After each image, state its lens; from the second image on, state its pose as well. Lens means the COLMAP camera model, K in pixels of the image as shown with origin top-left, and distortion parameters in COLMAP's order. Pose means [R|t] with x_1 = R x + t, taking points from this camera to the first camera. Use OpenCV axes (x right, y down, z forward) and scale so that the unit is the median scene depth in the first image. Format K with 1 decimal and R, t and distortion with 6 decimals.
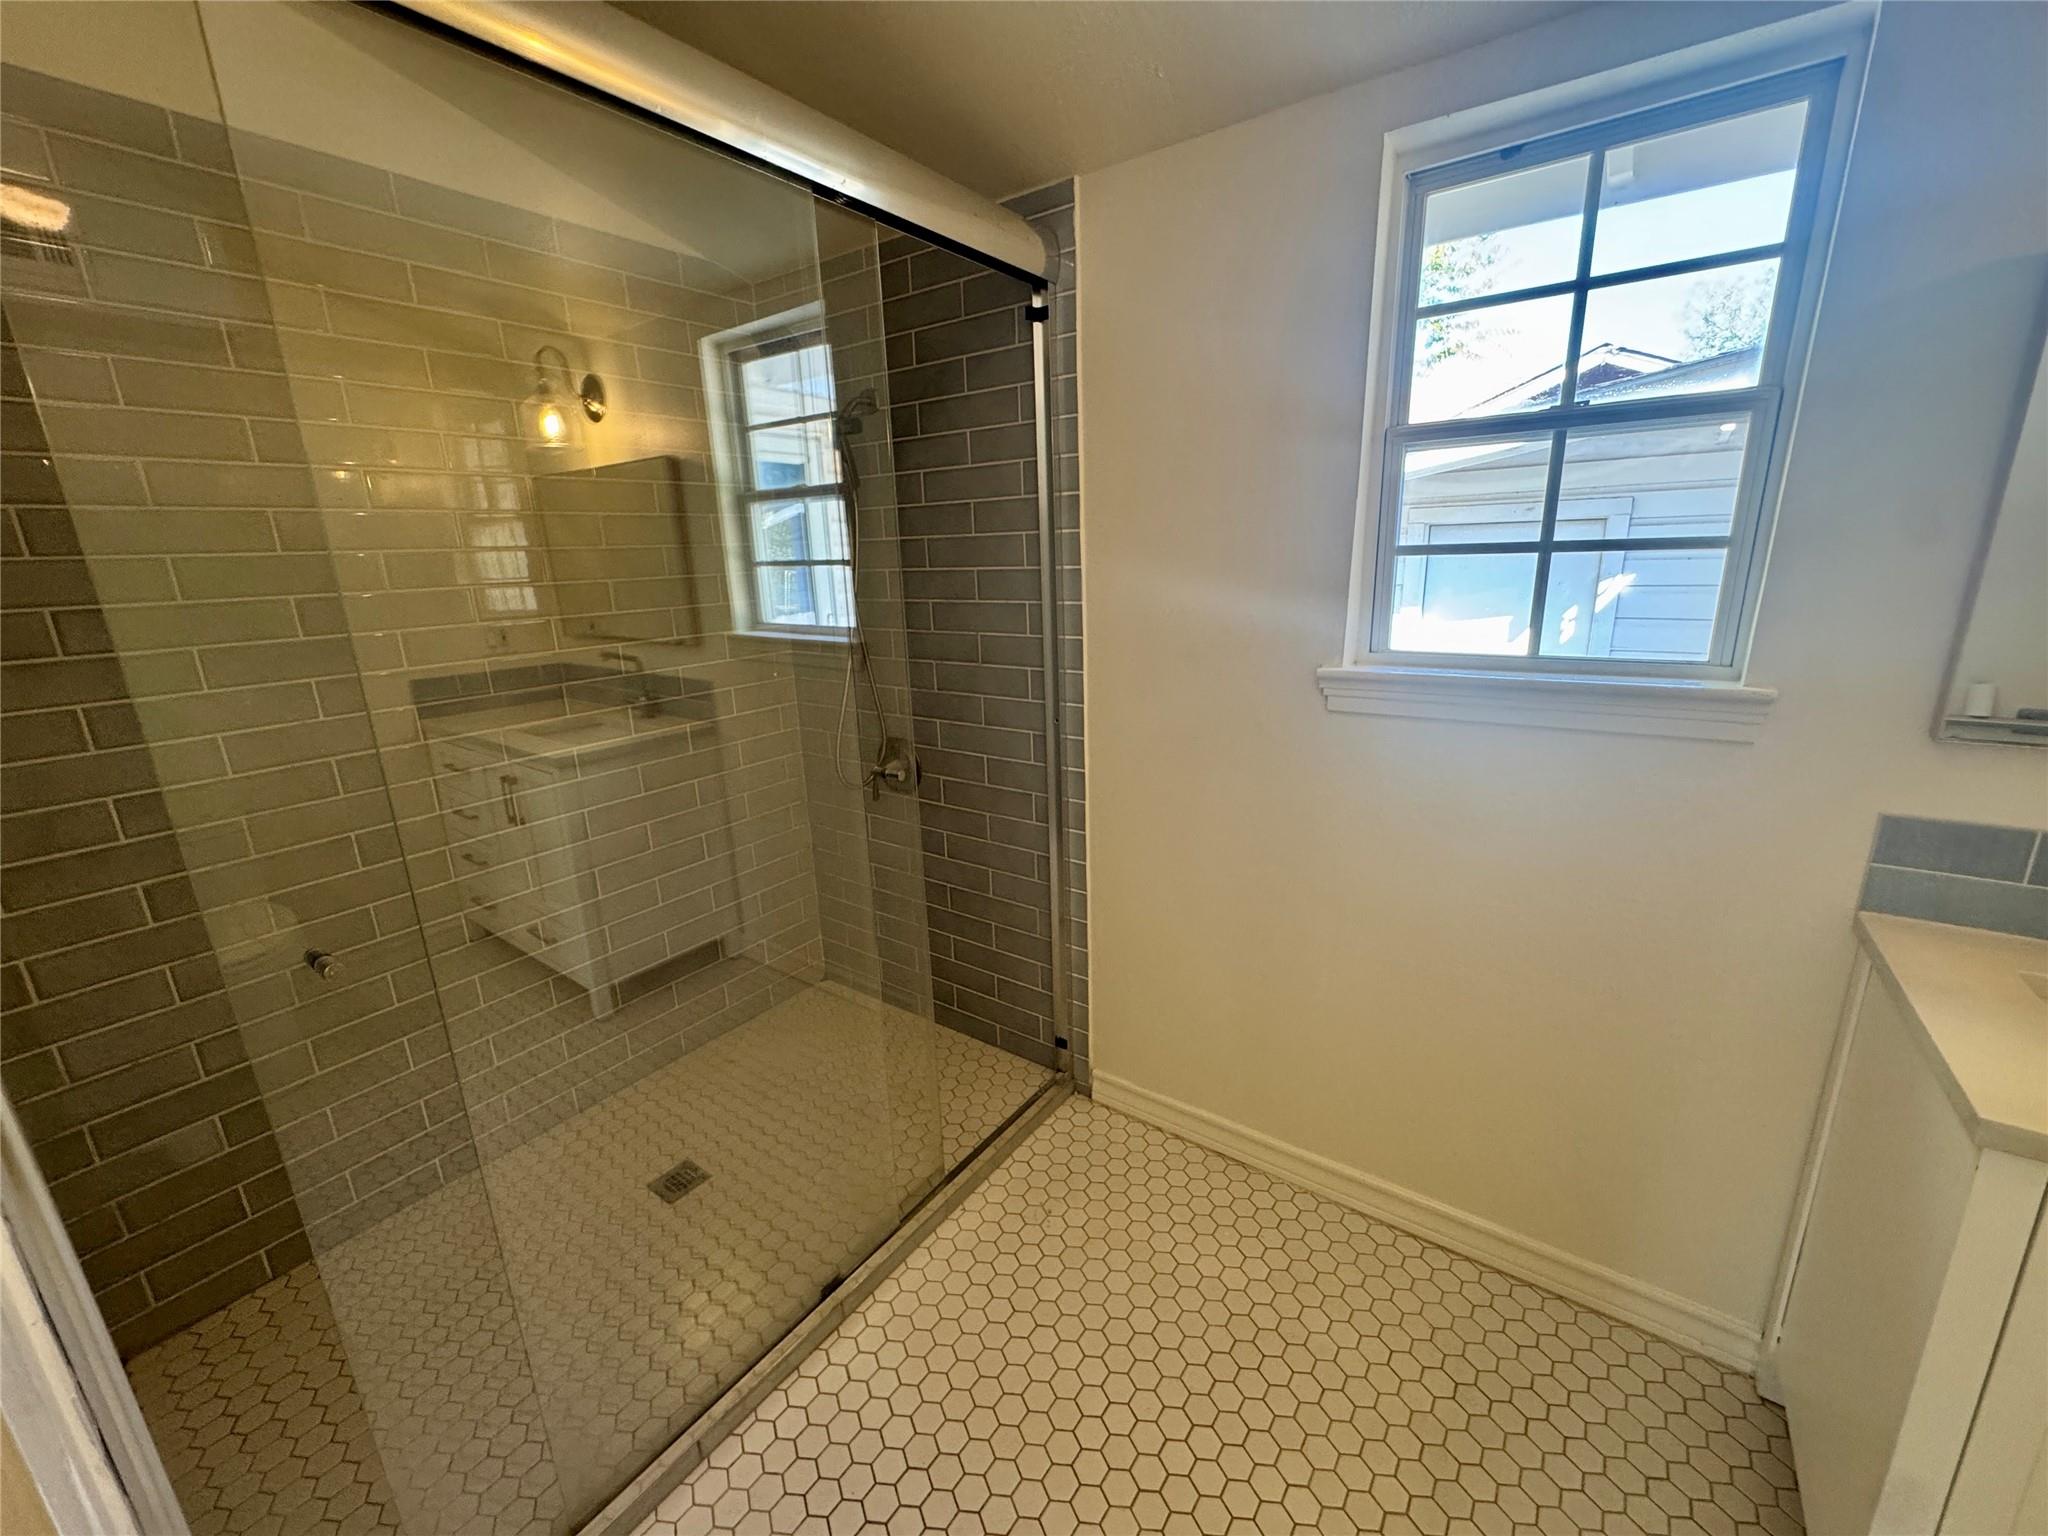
lens RADIAL K [[817.7, 0, 1025.2], [0, 817.7, 763.4], [0, 0, 1]] dist [-0.002444, -0.000137]
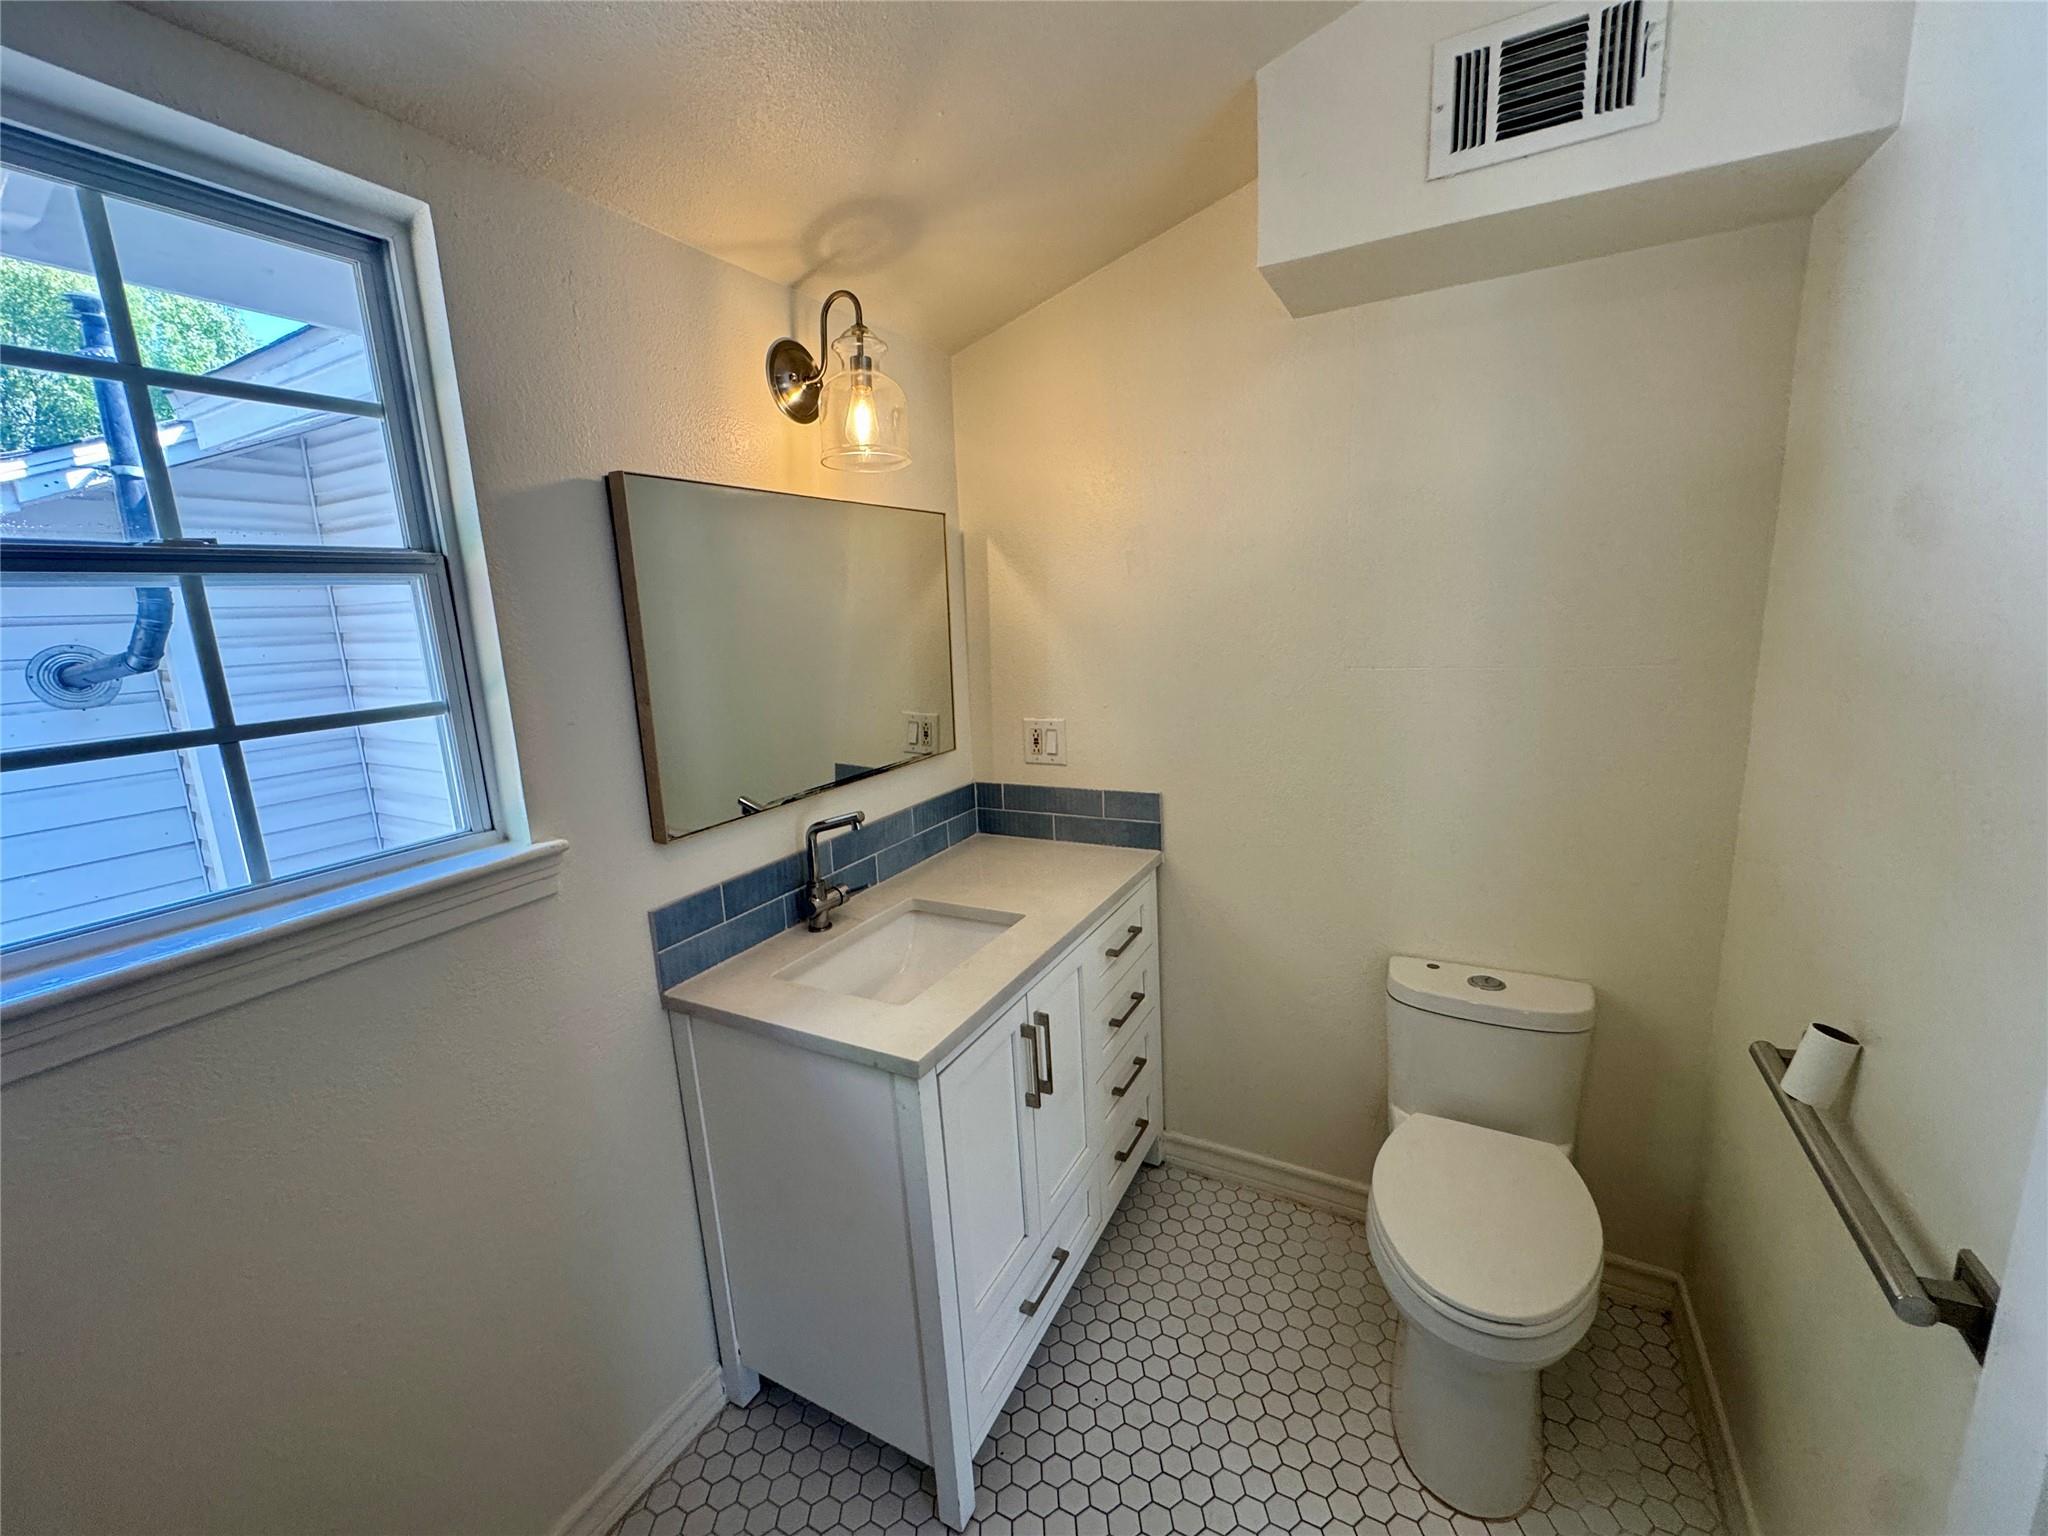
lens RADIAL K [[817.7, 0, 1025.2], [0, 817.7, 763.4], [0, 0, 1]] dist [-0.002444, -0.000137]
pose [[-0.121869, -0.153925, 0.980538, -0.133927], [0.302293, 0.935213, 0.184381, -0.164739], [-0.945393, 0.318880, -0.067443, 0.410135]]
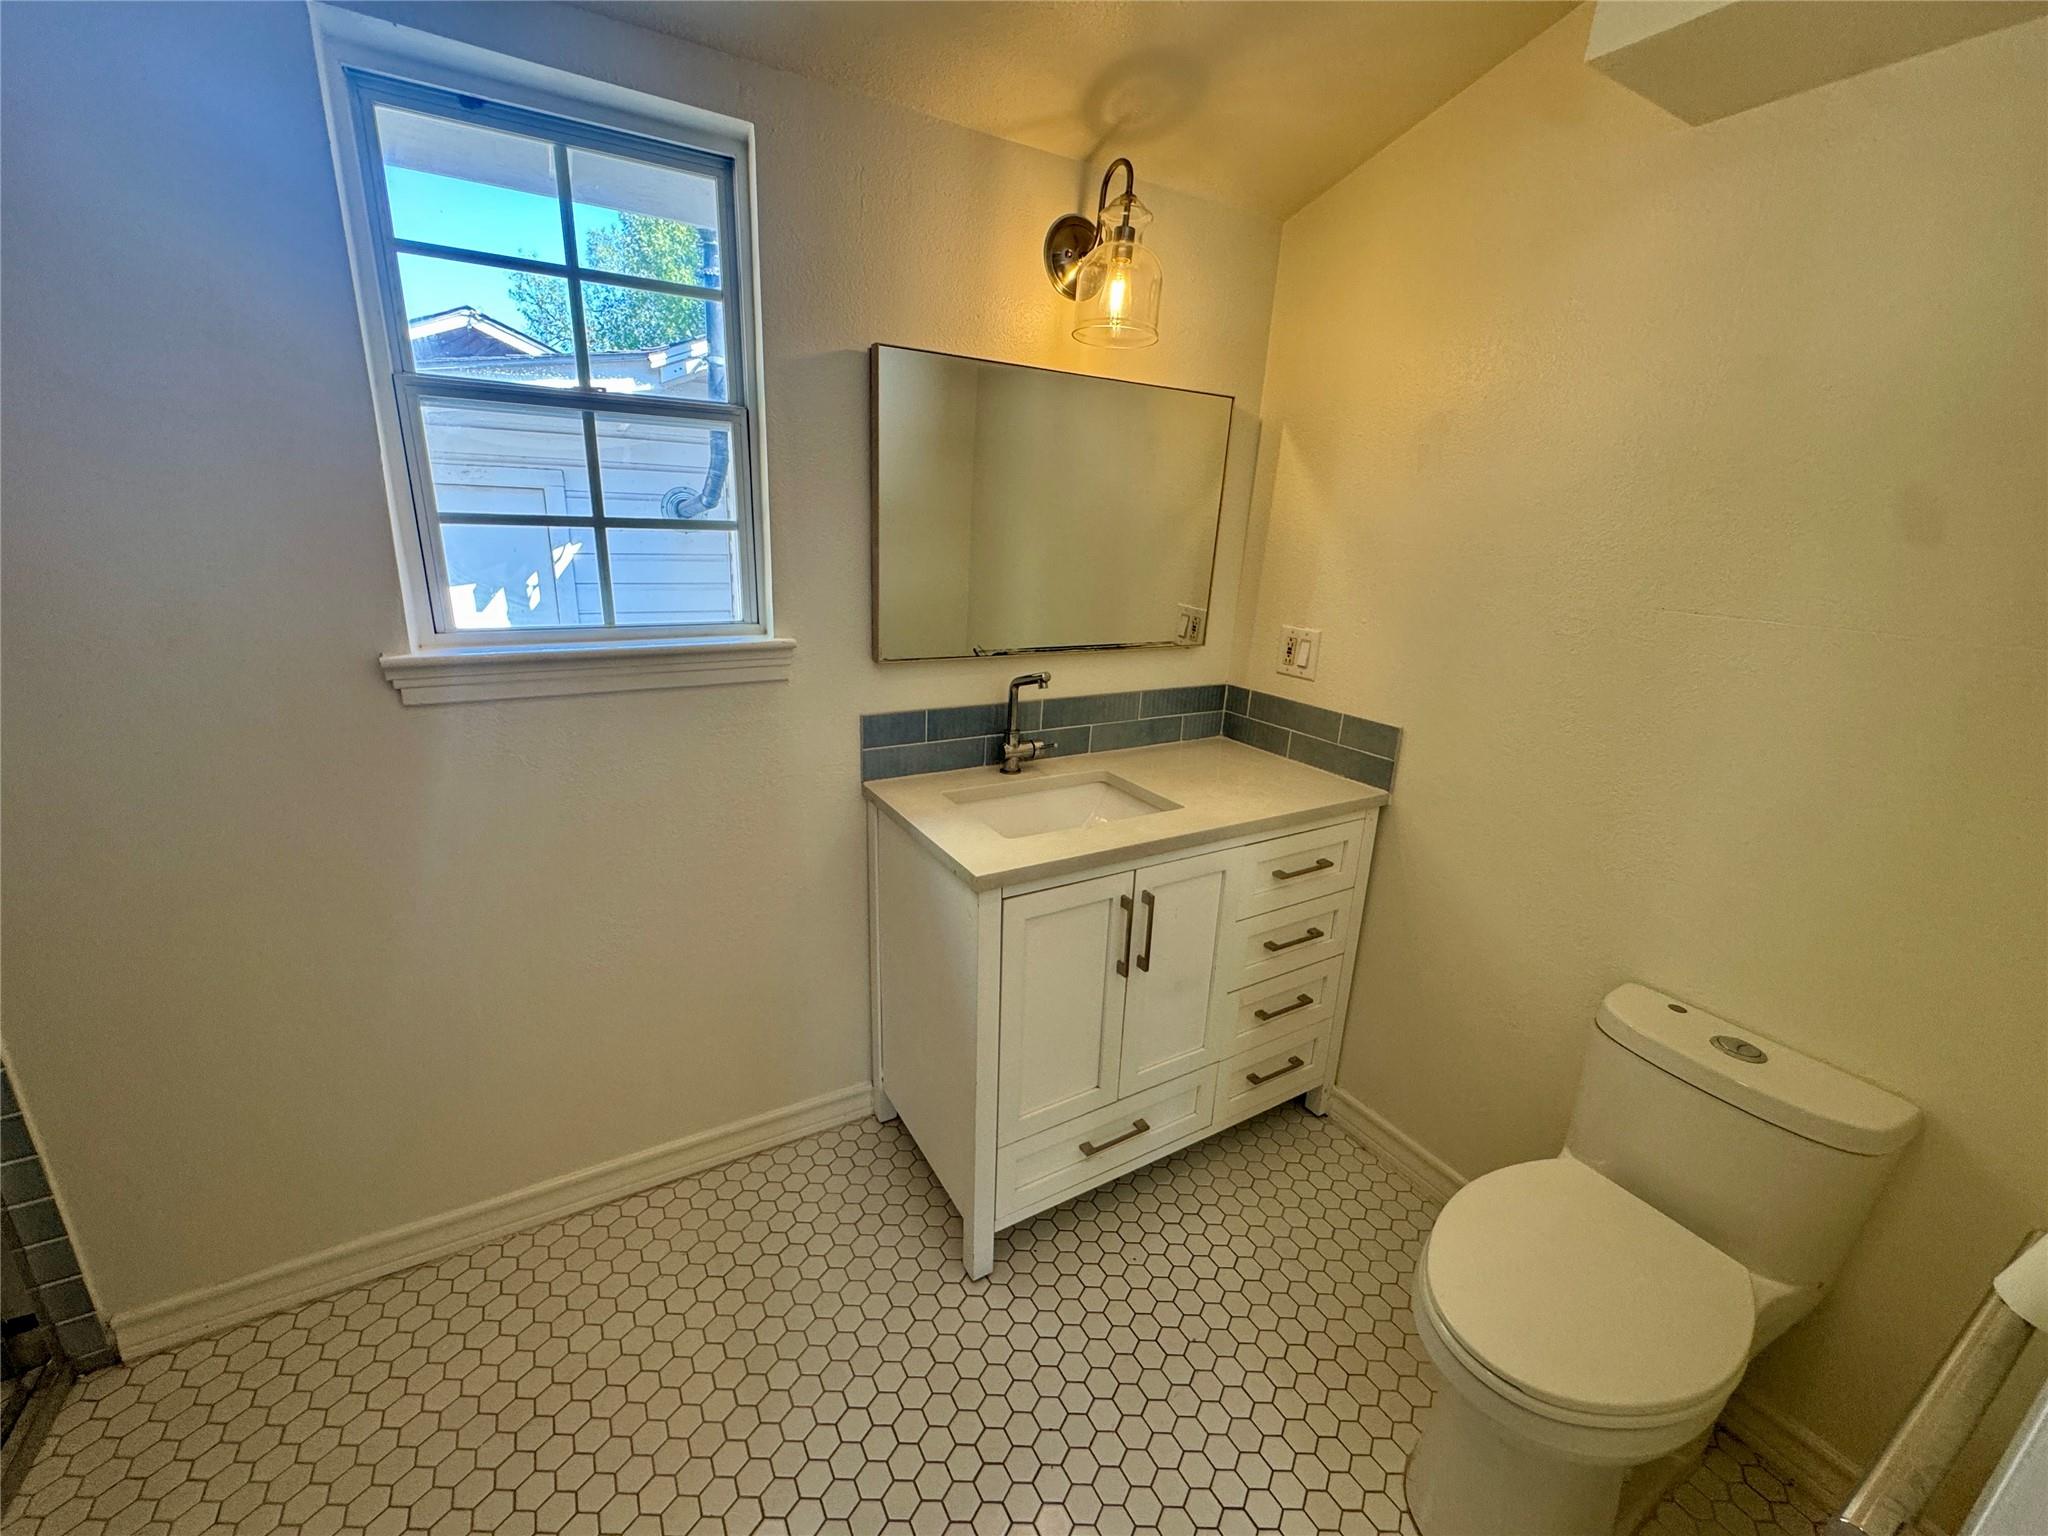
lens RADIAL K [[817.7, 0, 1025.2], [0, 817.7, 763.4], [0, 0, 1]] dist [-0.002444, -0.000137]
pose [[0.409240, -0.216912, 0.886268, -0.145057], [0.180080, 0.971427, 0.154601, -0.025128], [-0.894480, 0.096330, 0.436608, 0.071168]]
